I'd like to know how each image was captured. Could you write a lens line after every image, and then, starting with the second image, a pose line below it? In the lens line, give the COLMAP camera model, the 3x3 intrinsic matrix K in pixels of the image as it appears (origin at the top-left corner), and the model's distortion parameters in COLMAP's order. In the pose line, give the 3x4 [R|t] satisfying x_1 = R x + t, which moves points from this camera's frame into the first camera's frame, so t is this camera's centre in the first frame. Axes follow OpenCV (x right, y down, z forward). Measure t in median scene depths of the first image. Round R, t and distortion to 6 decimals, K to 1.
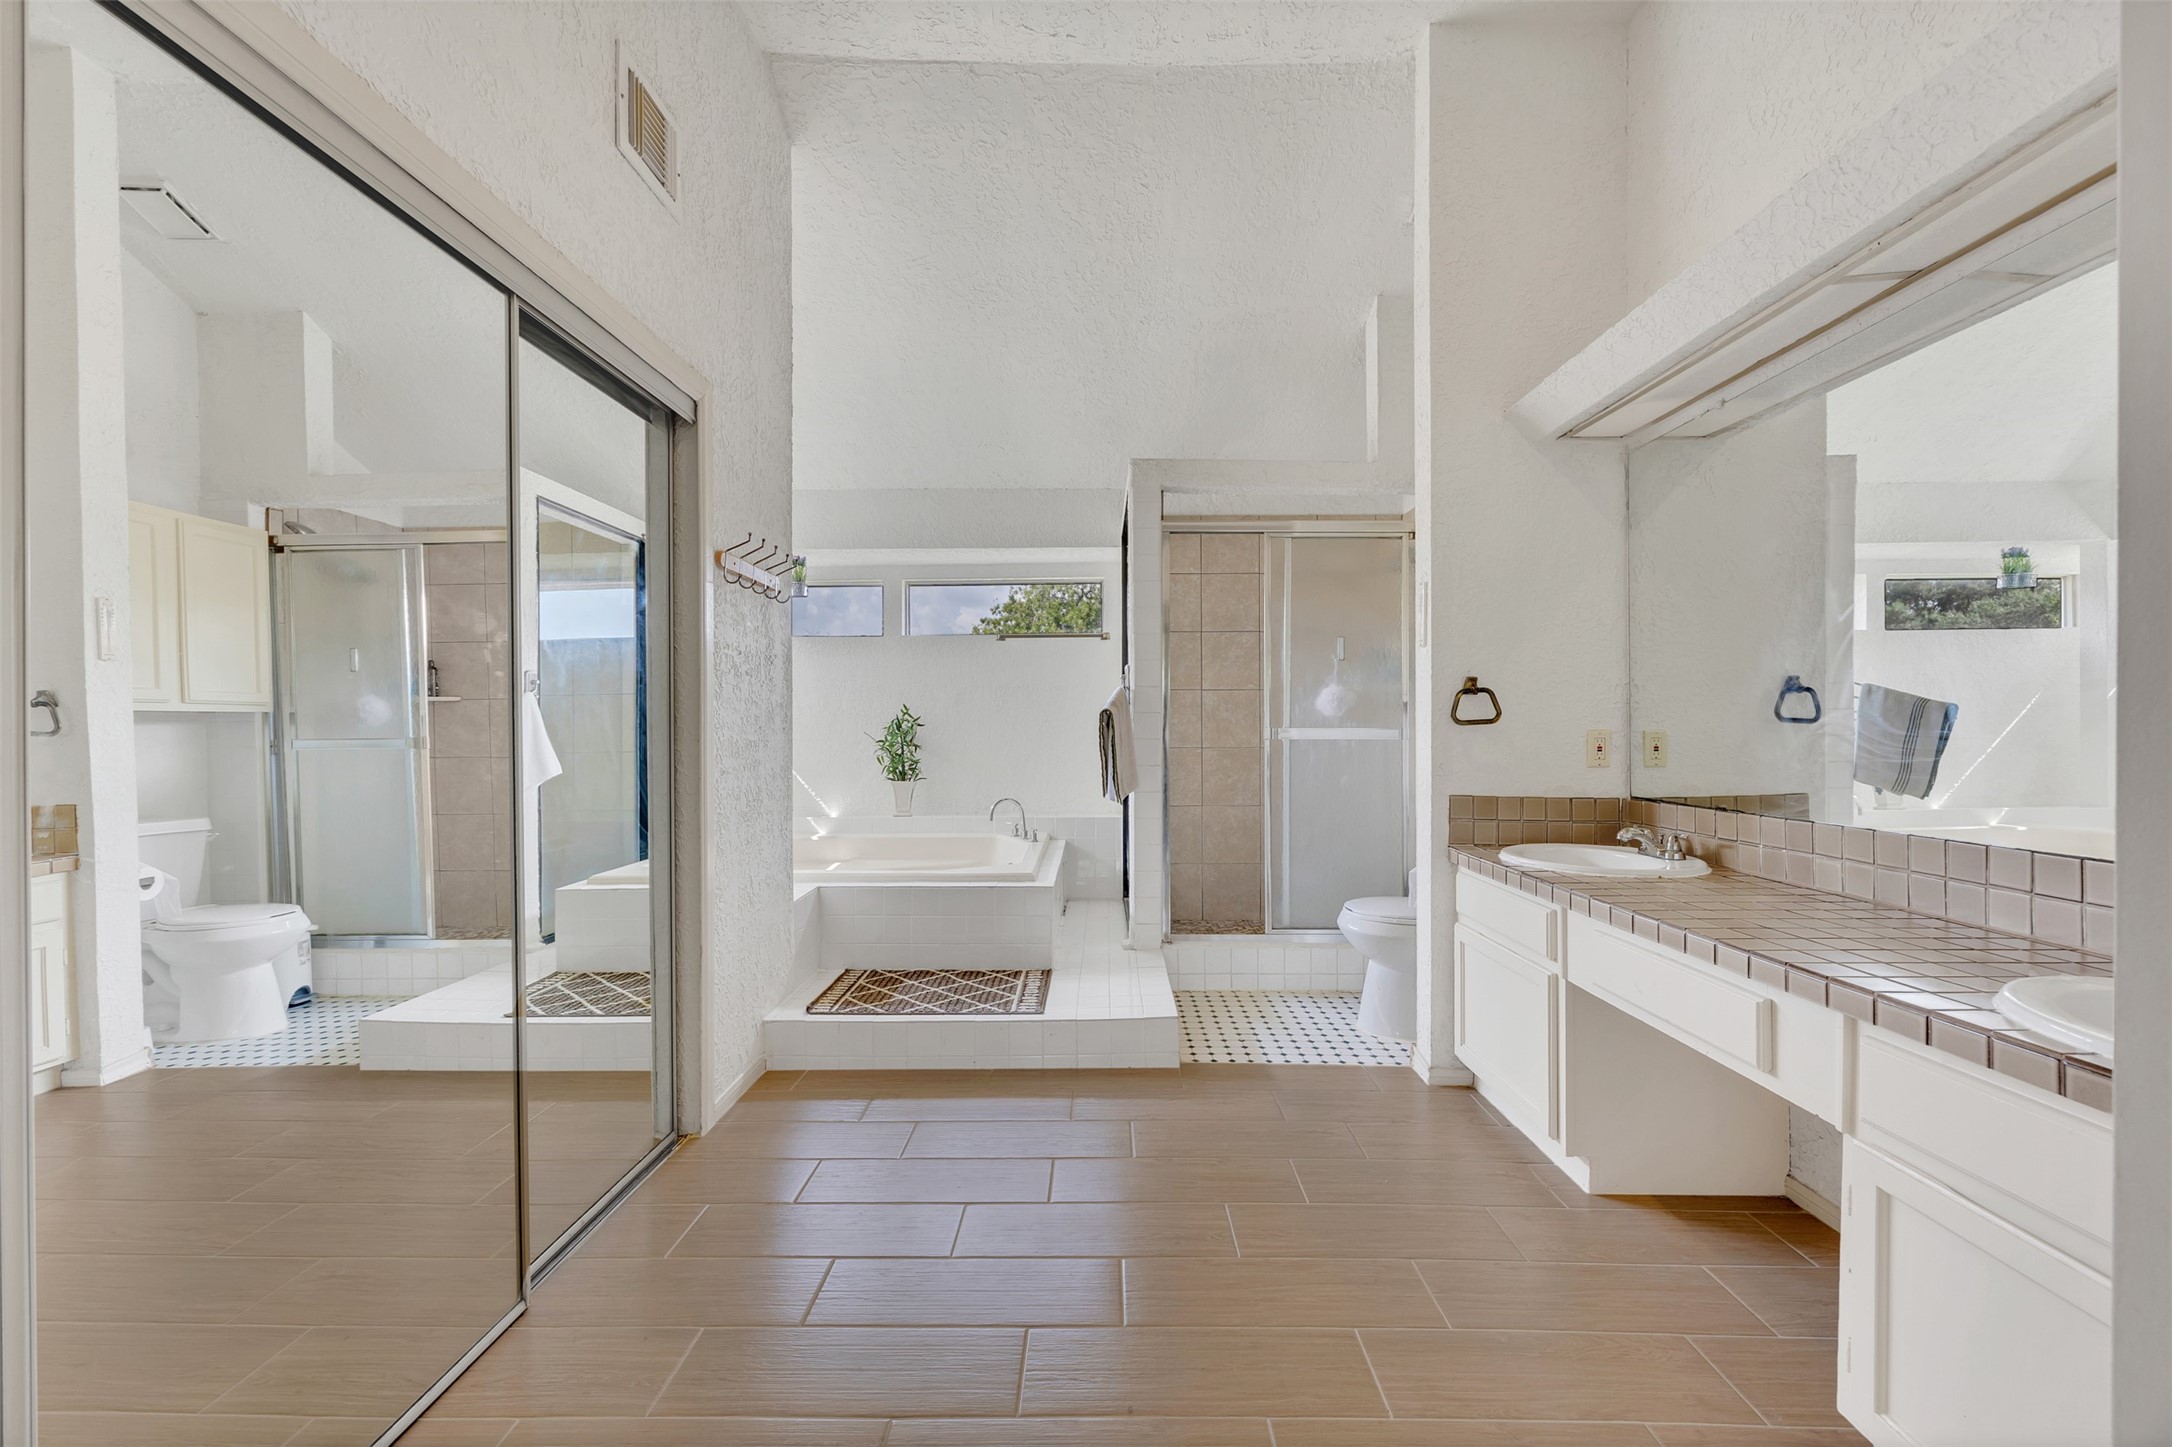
lens RADIAL K [[847.3, 0, 1091.6], [0, 847.3, 721.4], [0, 0, 1]] dist [0.003575, 0.000352]
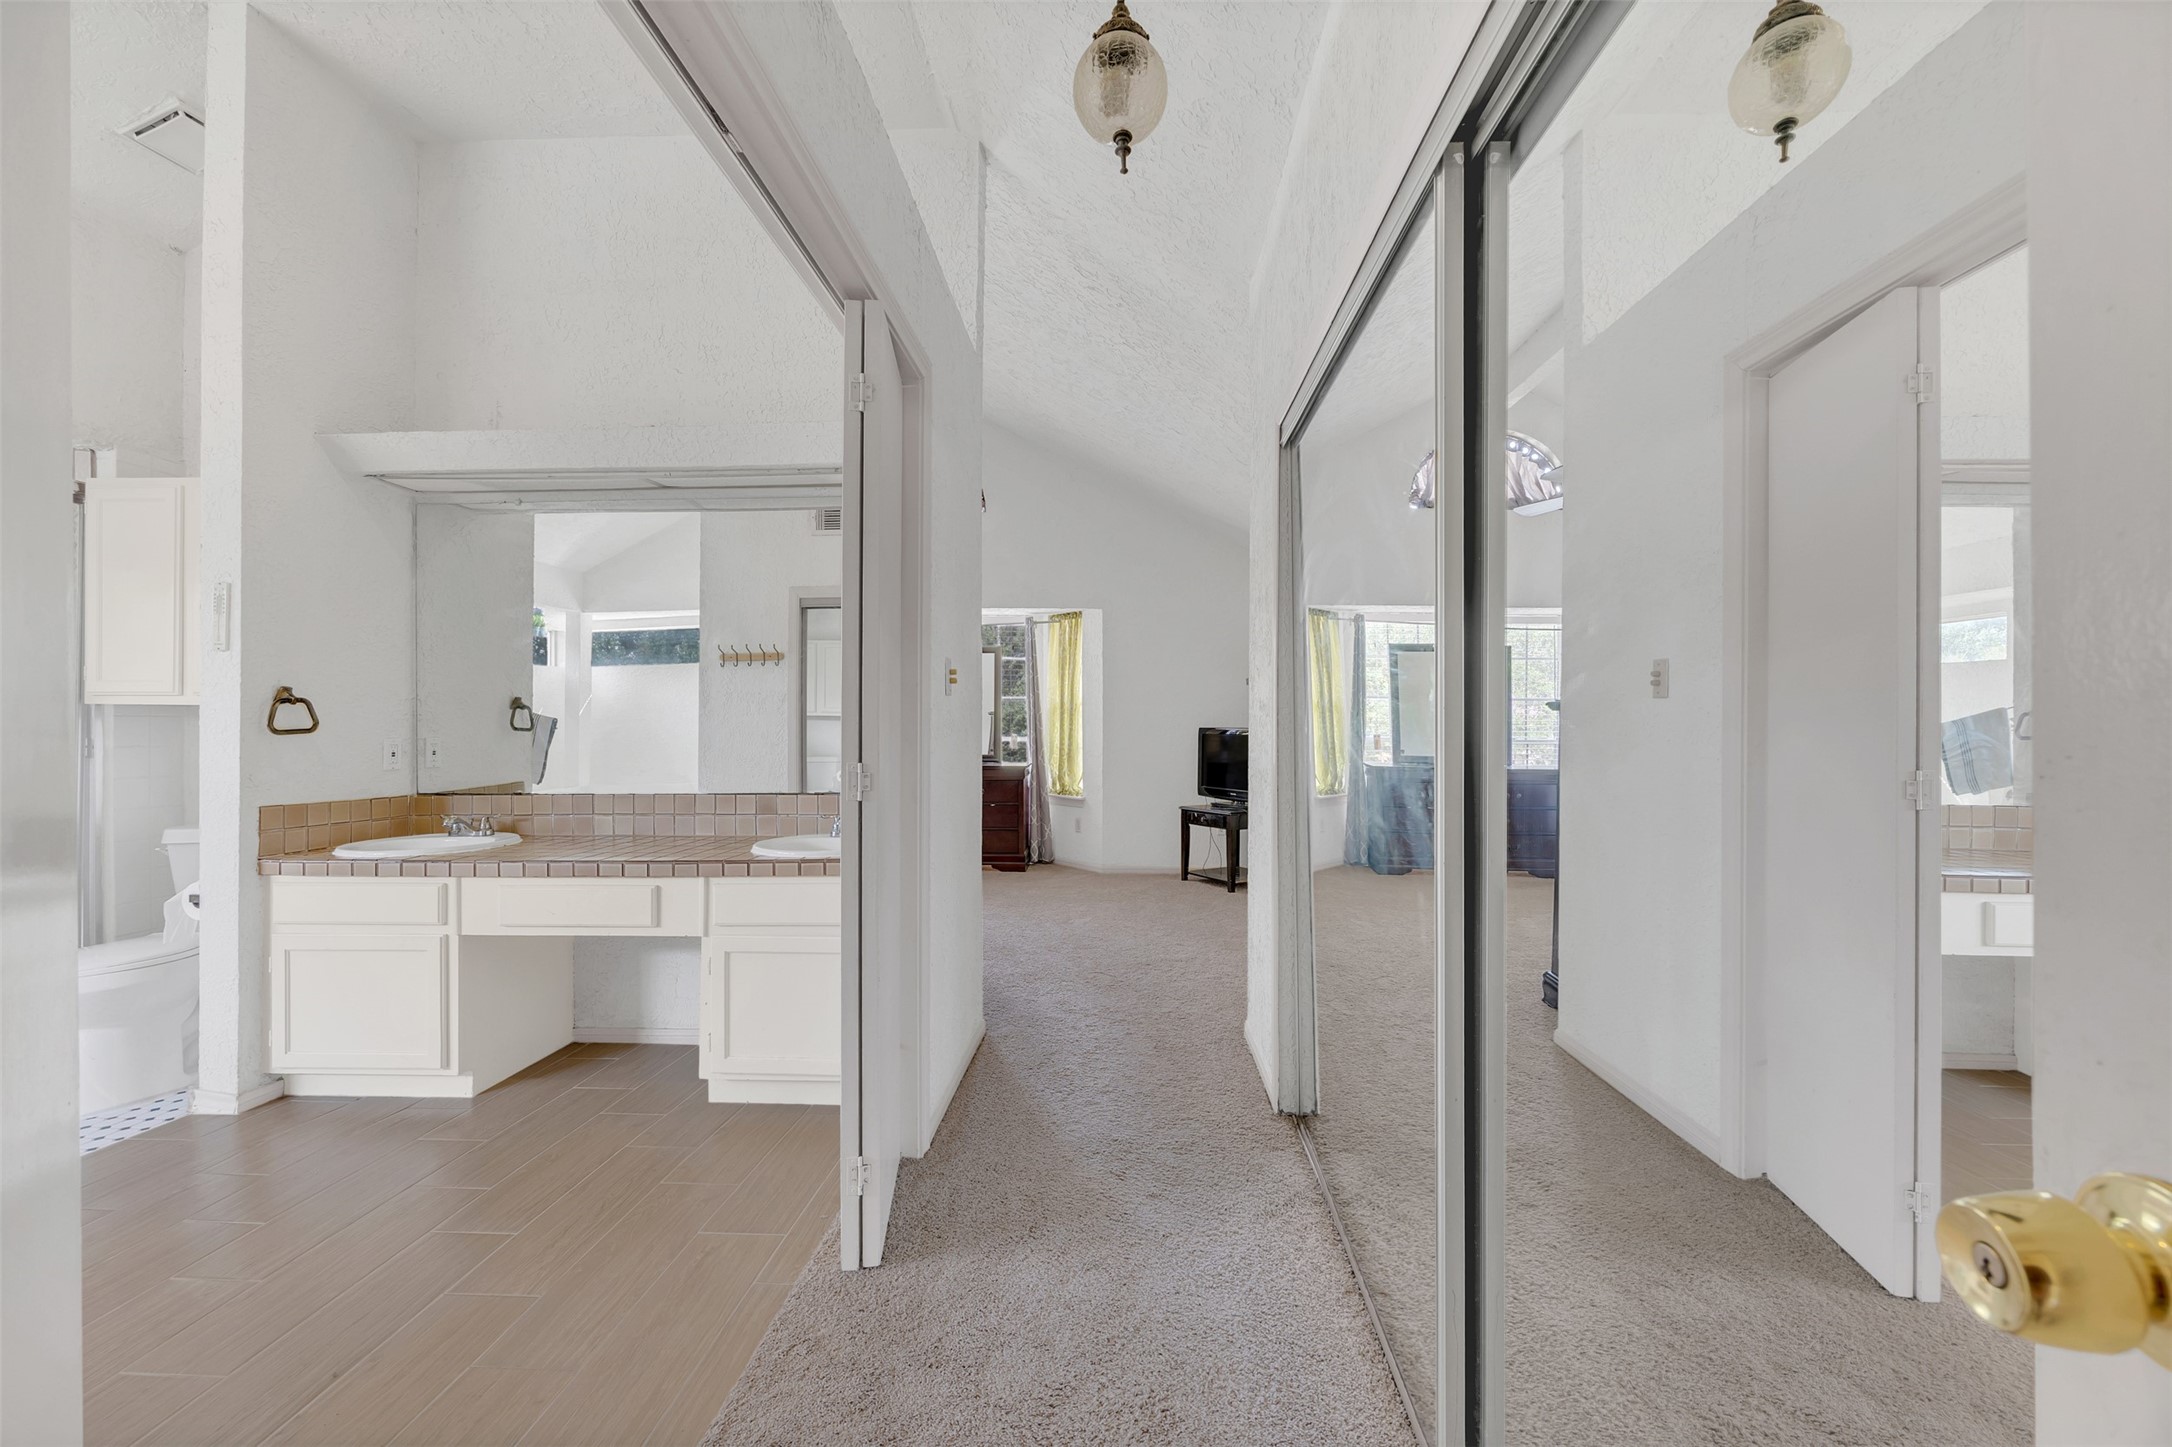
lens RADIAL K [[847.3, 0, 1089.2], [0, 847.3, 723.7], [0, 0, 1]] dist [0.003575, 0.000352]
pose [[0.051980, 0.005469, 0.998633, -0.512110], [0.004324, 0.999974, -0.005701, 0.001358], [-0.998639, 0.004614, 0.051955, -0.002894]]
